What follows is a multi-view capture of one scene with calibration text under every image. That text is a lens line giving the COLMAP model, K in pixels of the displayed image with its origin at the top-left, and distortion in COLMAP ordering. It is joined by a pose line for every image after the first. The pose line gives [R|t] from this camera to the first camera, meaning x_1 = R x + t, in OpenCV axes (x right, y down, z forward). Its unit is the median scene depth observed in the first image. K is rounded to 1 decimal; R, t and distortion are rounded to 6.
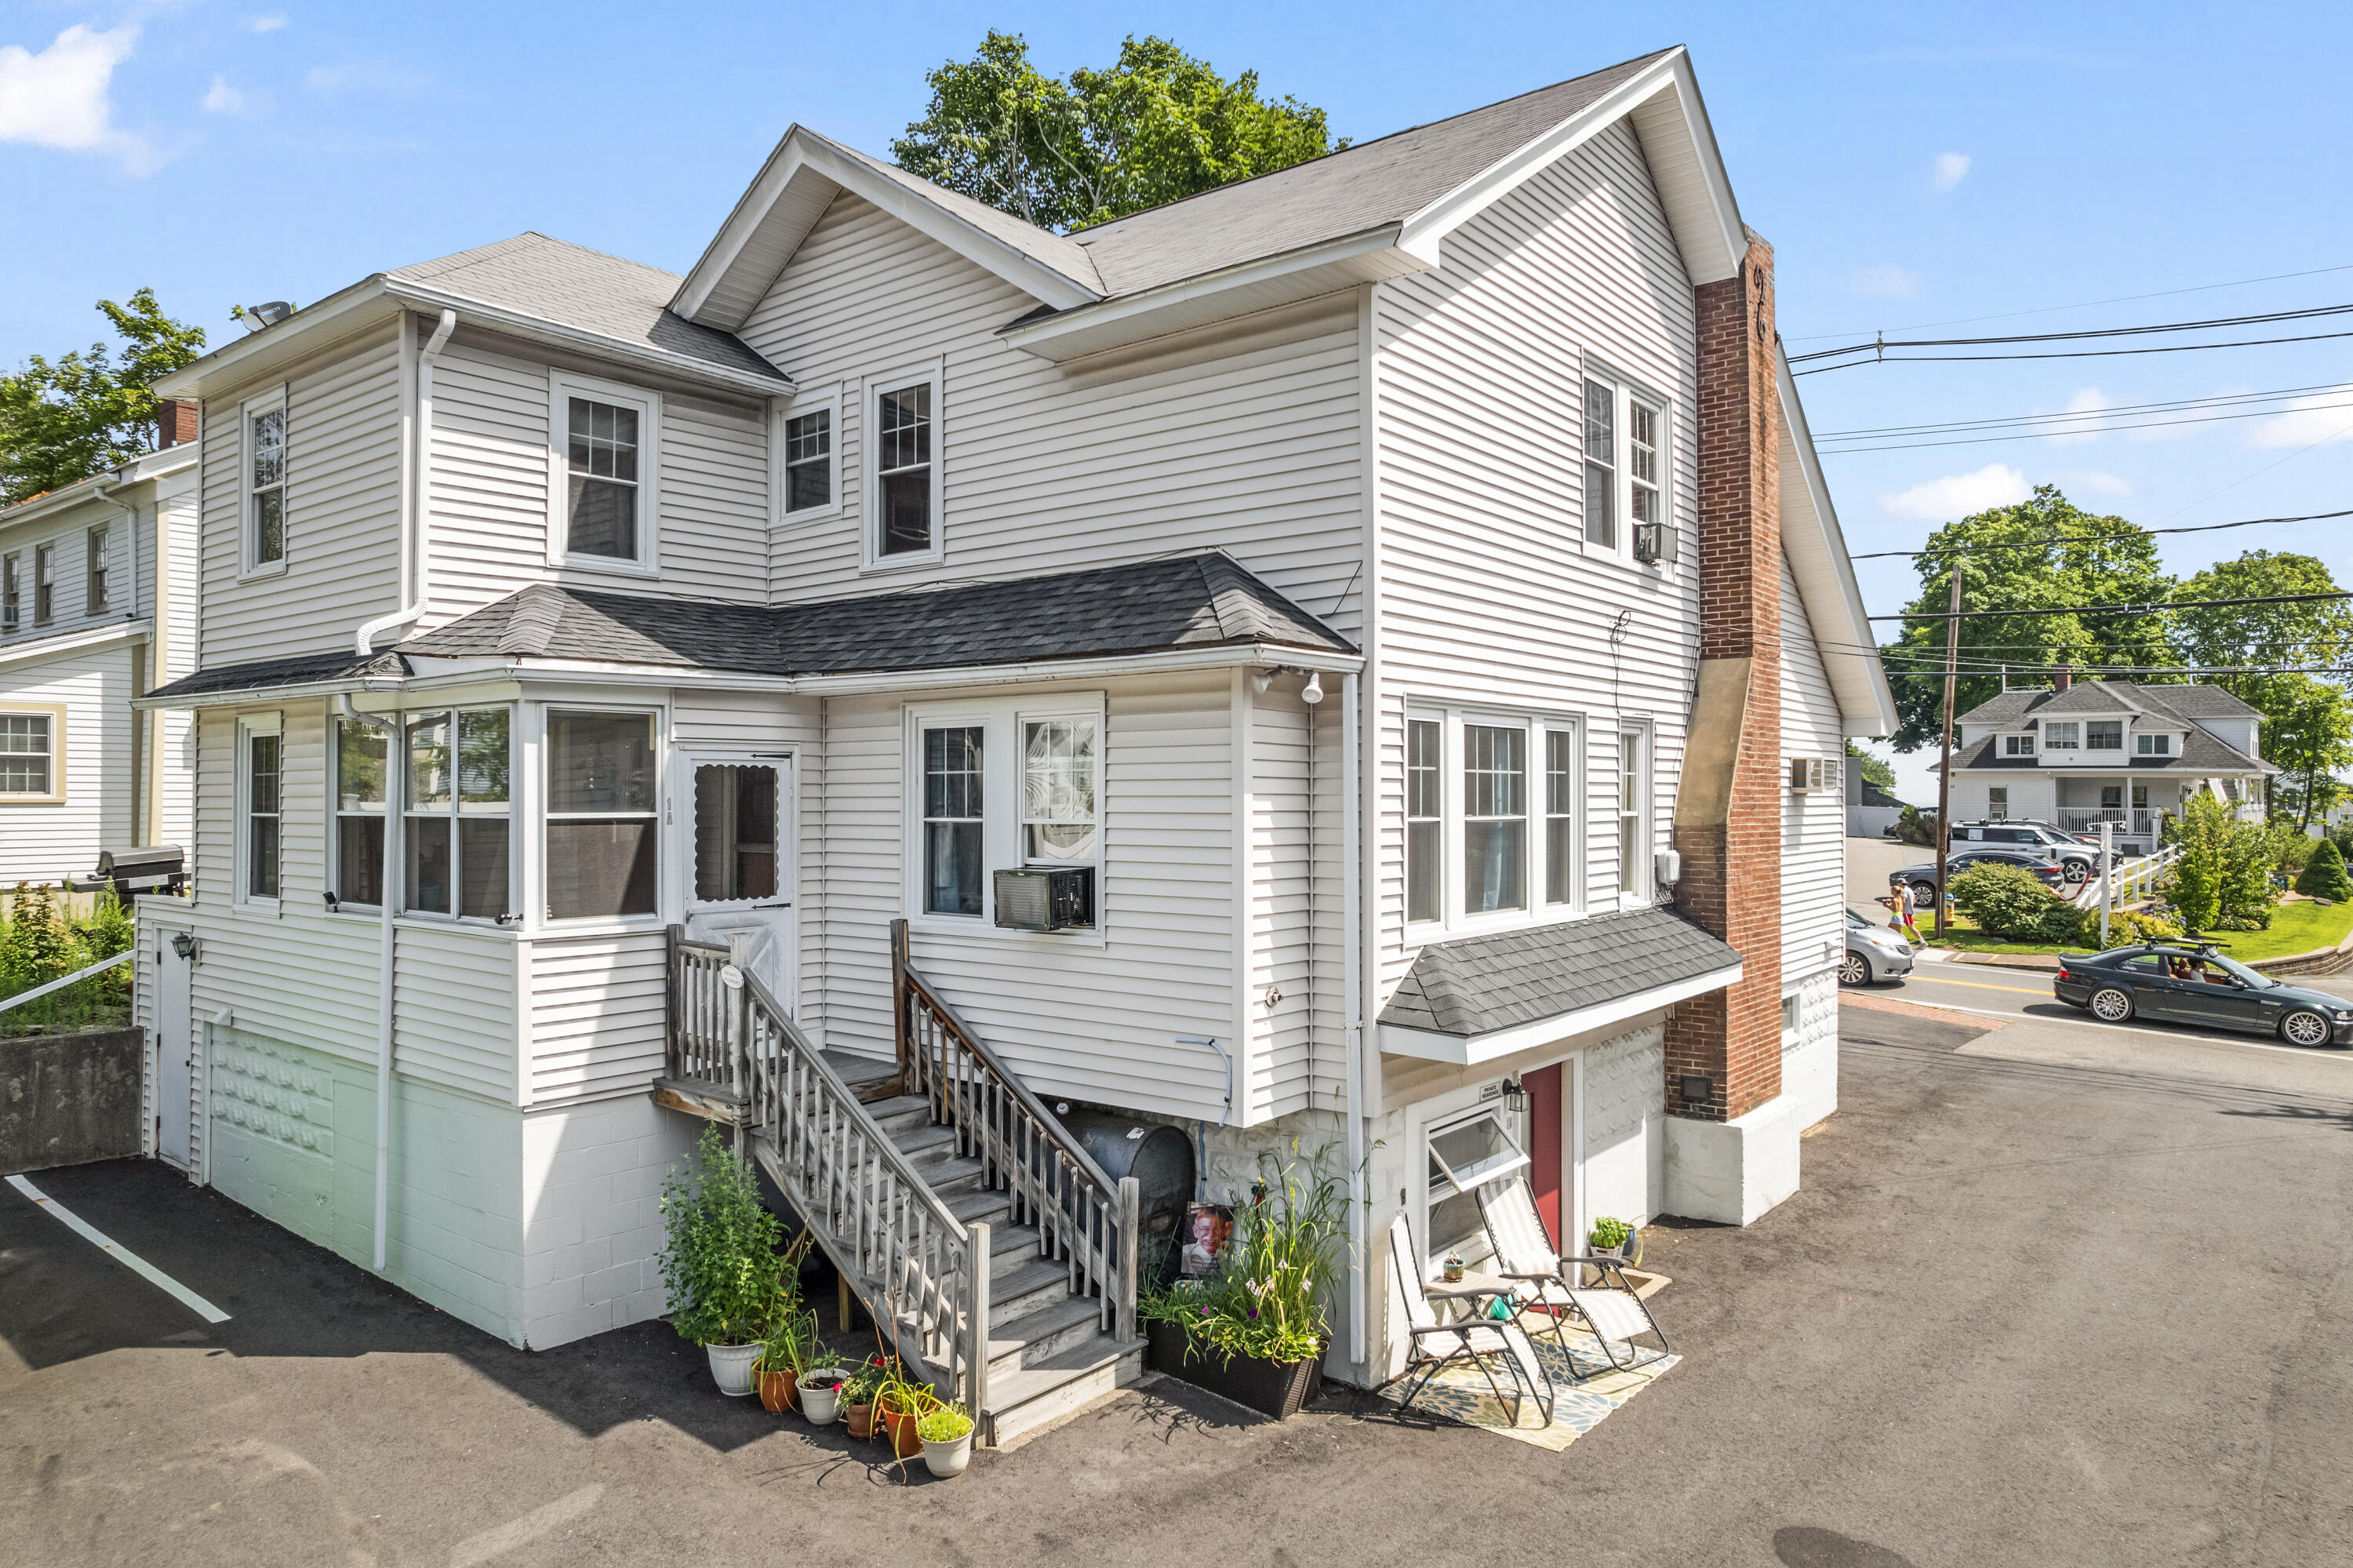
lens RADIAL K [[1497.4, 0, 1188.8], [0, 1497.4, 784.6], [0, 0, 1]] dist [-0.050967, 0.041377]
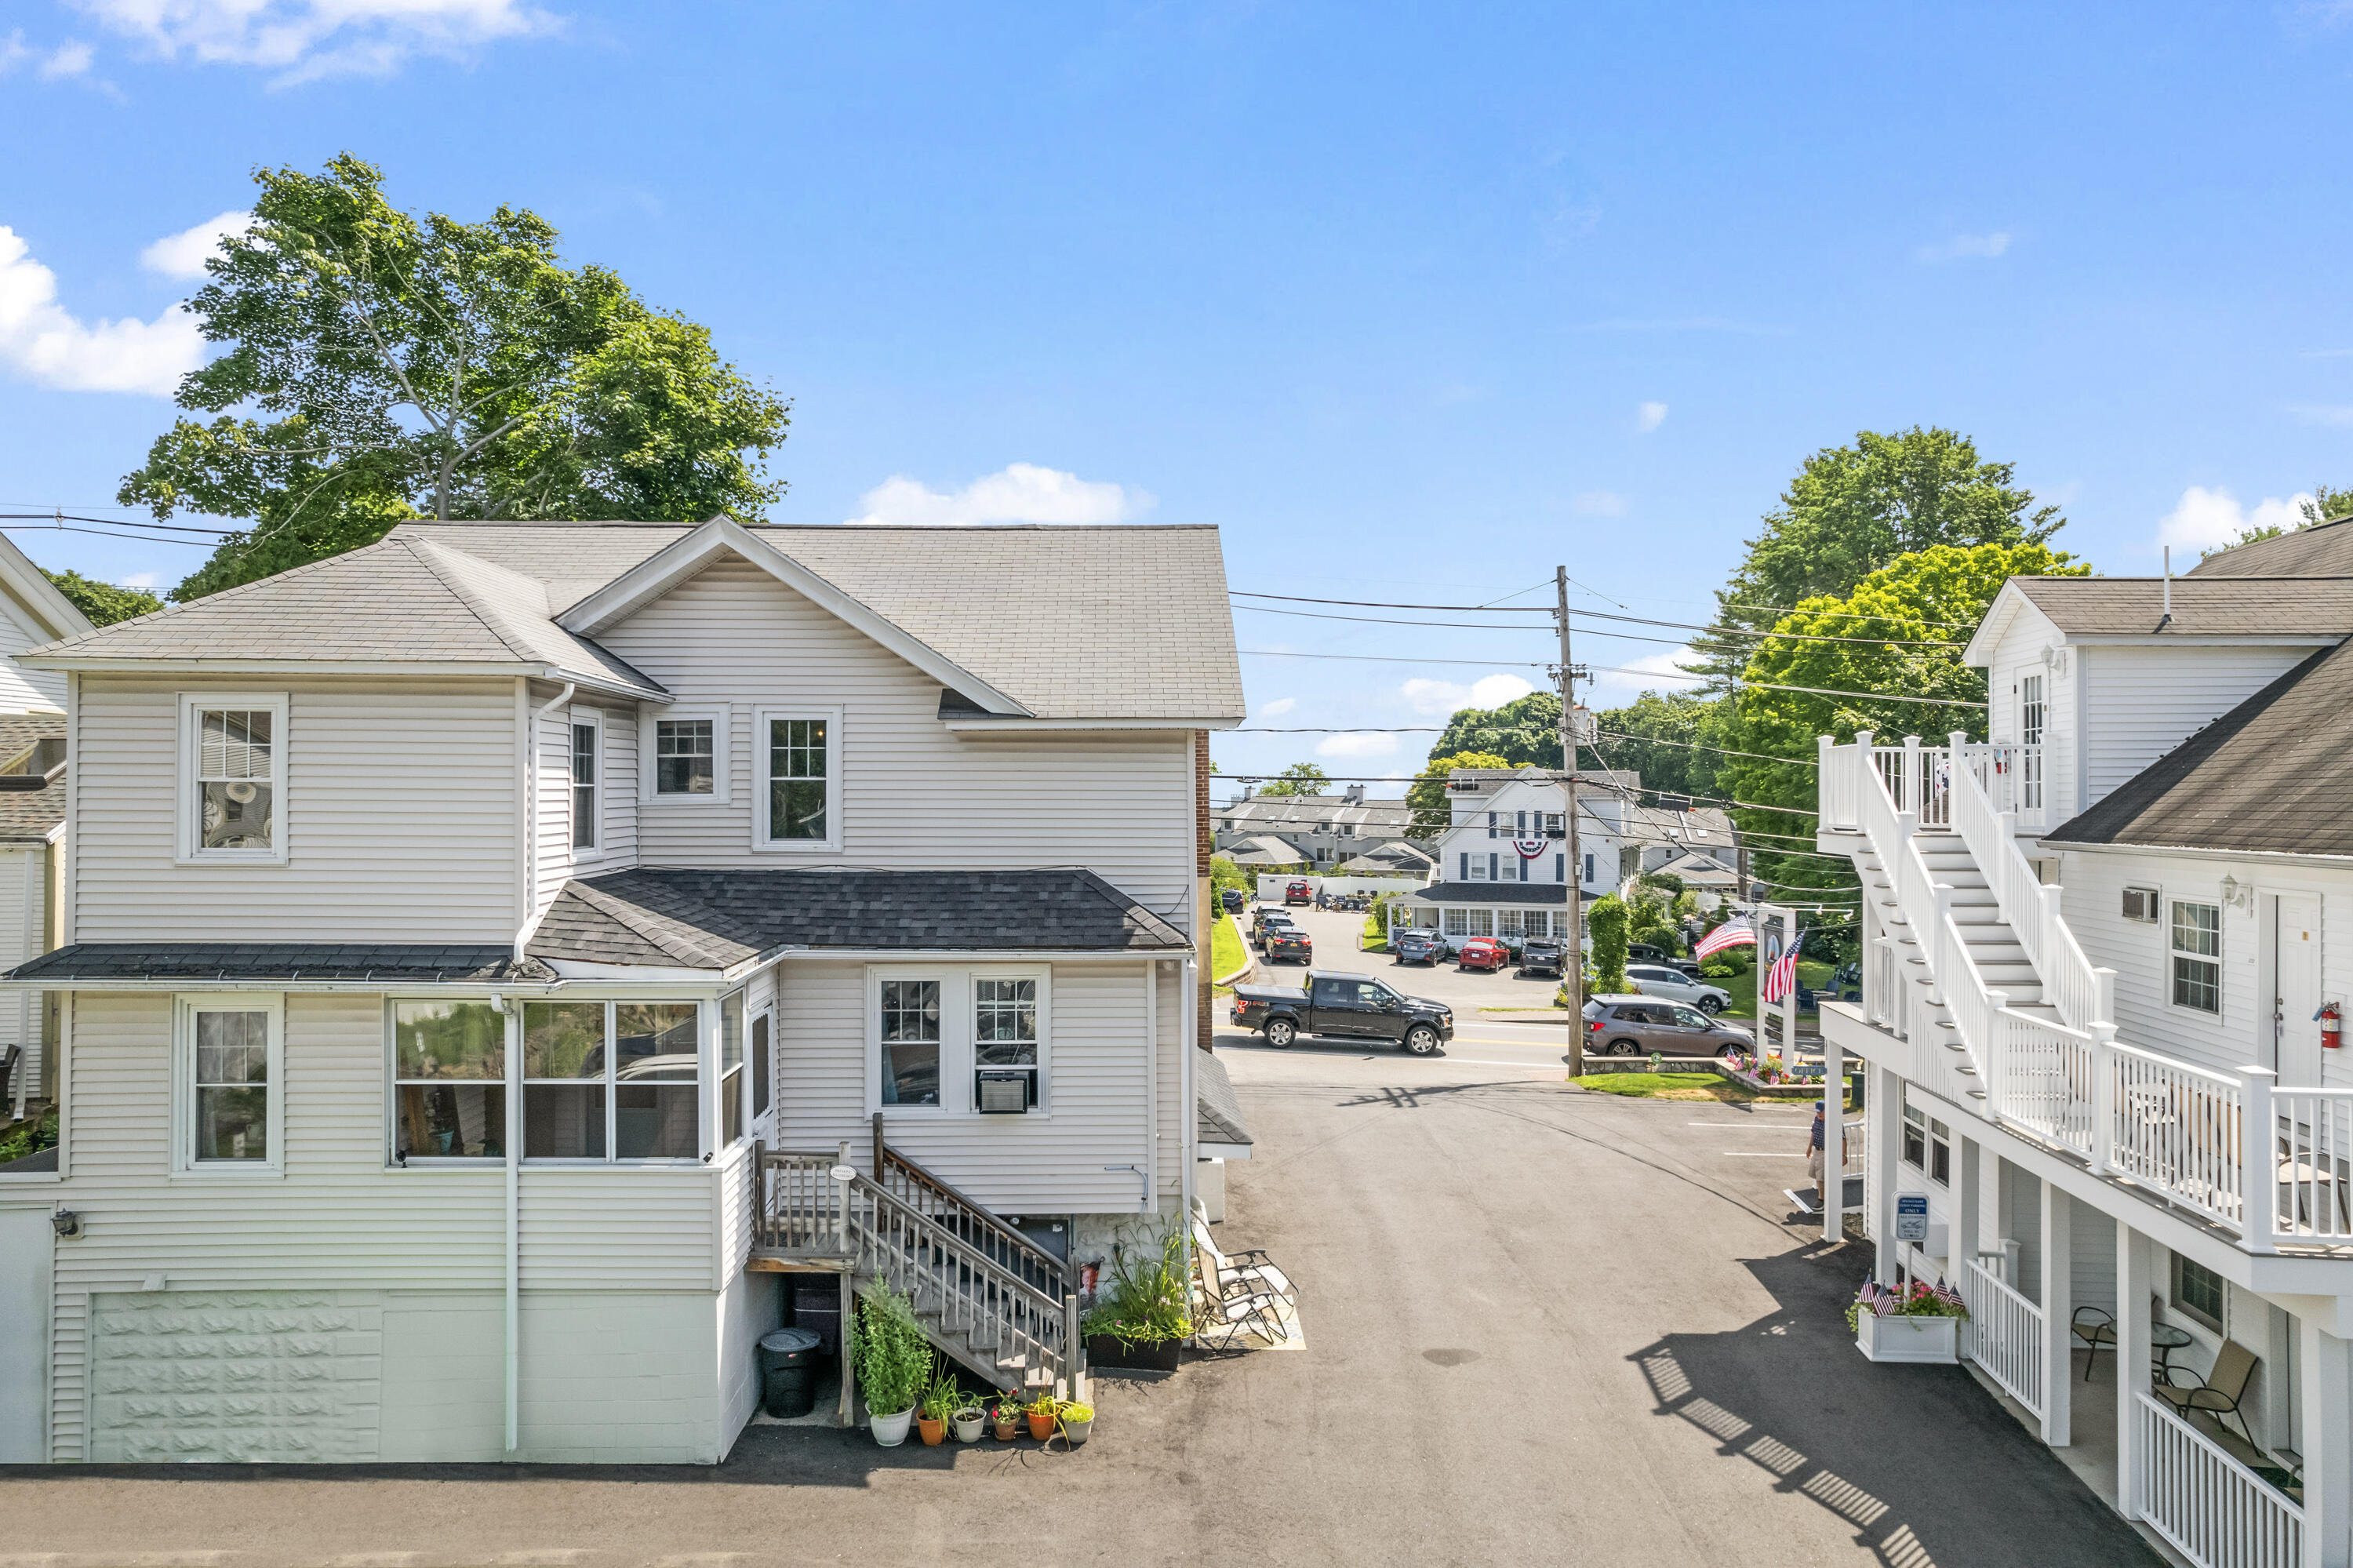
lens RADIAL K [[1497.4, 0, 1180.3], [0, 1497.4, 782.4], [0, 0, 1]] dist [-0.050967, 0.041377]
pose [[0.762722, 0.009074, 0.646663, -0.881079], [-0.007250, 0.999959, -0.005481, -0.220655], [-0.646686, -0.000508, 0.762756, -0.301440]]
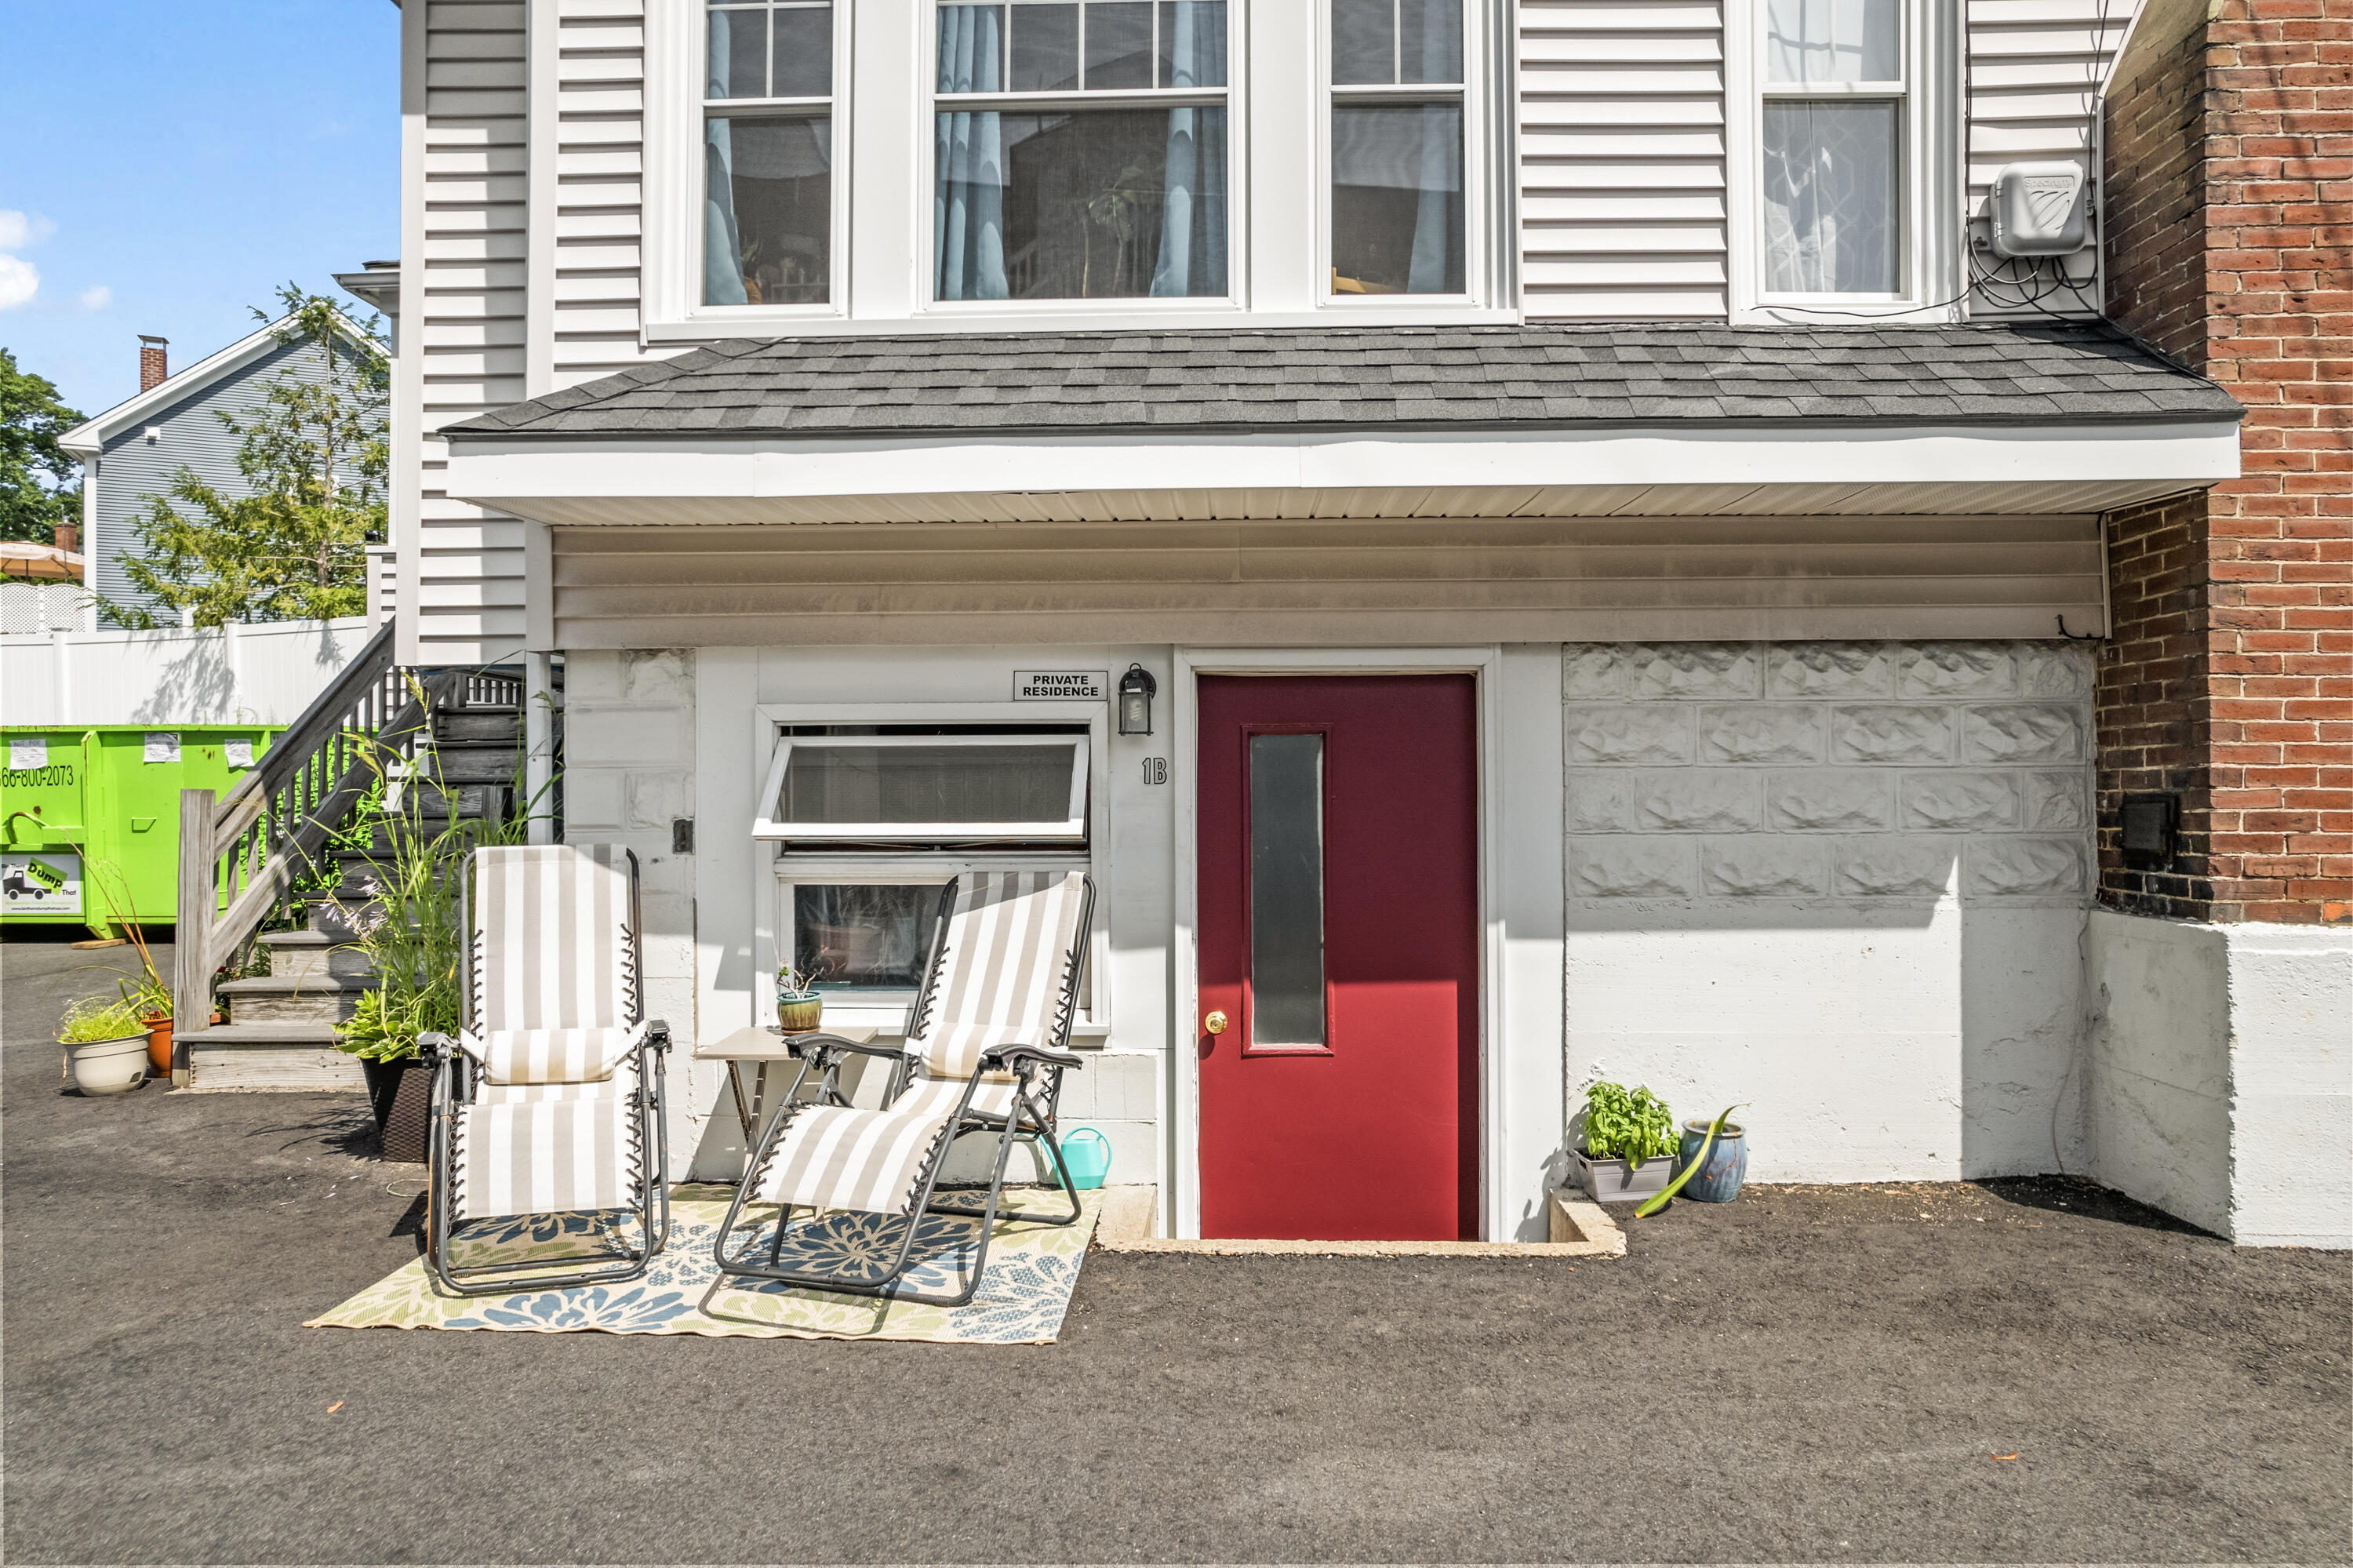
lens RADIAL K [[1497.4, 0, 1178.8], [0, 1497.4, 777.2], [0, 0, 1]] dist [-0.050967, 0.041377]
pose [[0.597917, -0.000273, -0.801558, 0.552027], [0.011988, 0.999891, 0.008602, 0.213930], [0.801468, -0.014753, 0.597855, 0.700695]]
